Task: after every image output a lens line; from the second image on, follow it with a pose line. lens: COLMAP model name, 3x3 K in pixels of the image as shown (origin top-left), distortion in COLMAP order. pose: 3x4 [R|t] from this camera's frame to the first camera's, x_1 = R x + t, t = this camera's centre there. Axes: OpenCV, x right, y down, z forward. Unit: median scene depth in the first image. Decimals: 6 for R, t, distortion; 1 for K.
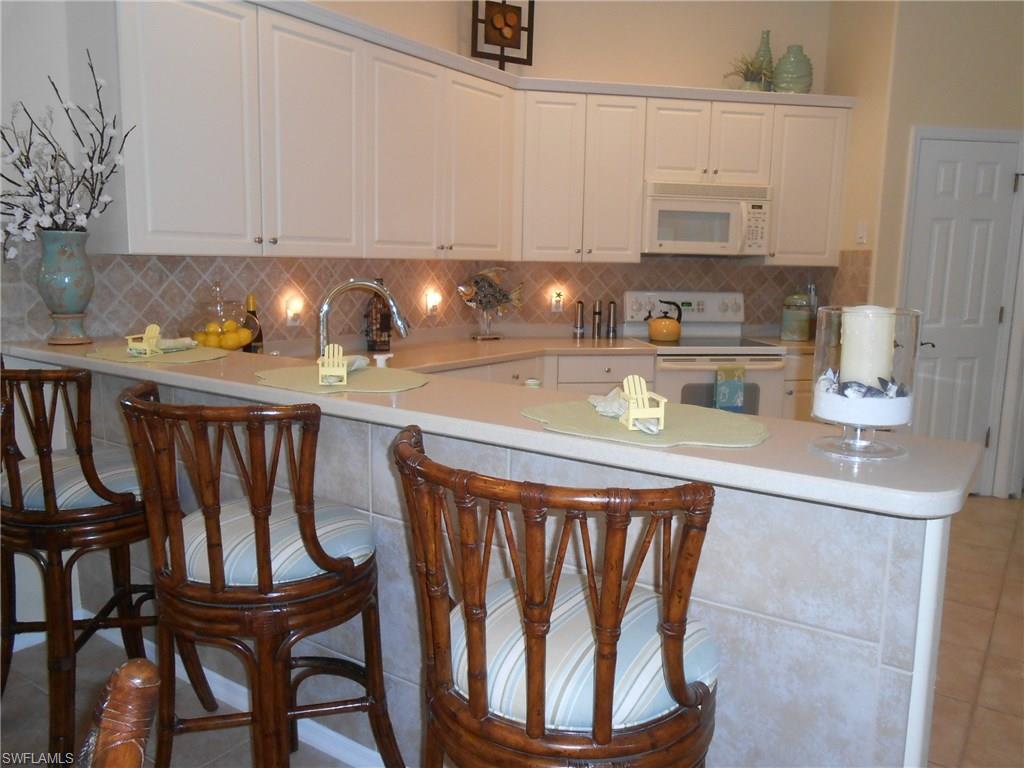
lens RADIAL K [[801.7, 0, 512.0], [0, 801.7, 384.0], [0, 0, 1]] dist [-0.007314, 0.004013]
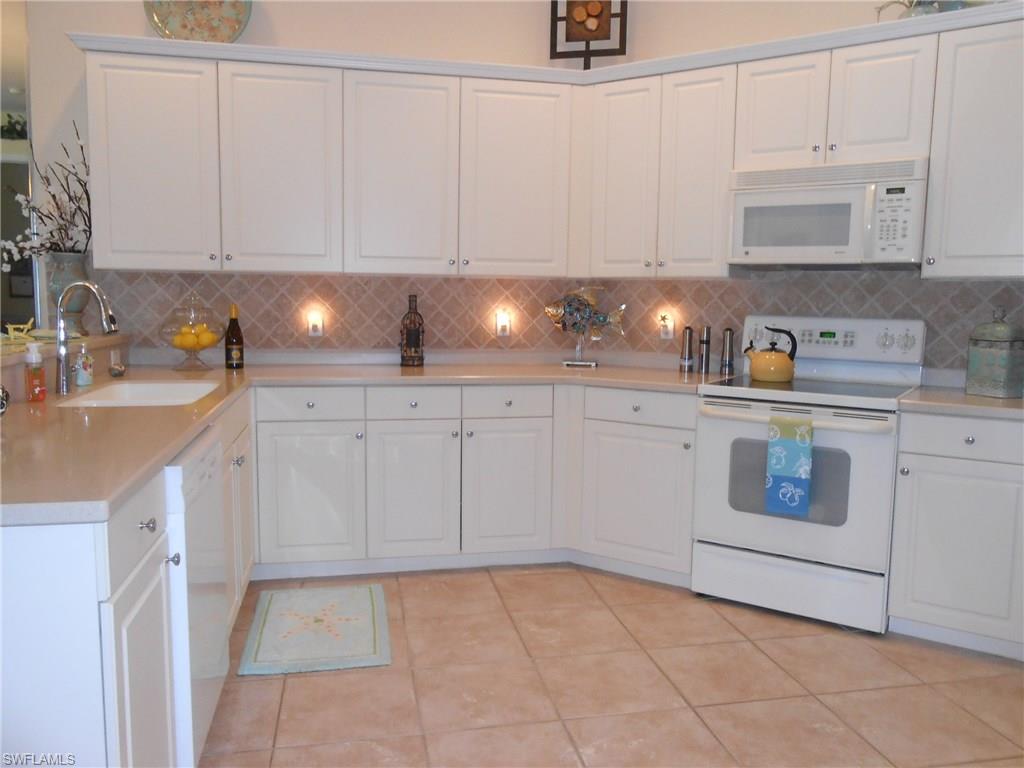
lens RADIAL K [[773.8, 0, 512.0], [0, 773.8, 384.0], [0, 0, 1]] dist [-0.005524, 0.009778]
pose [[0.736011, 0.071398, -0.673194, 0.527295], [-0.104110, 0.994531, -0.008346, -0.021278], [0.668916, 0.076229, 0.739419, 0.323084]]
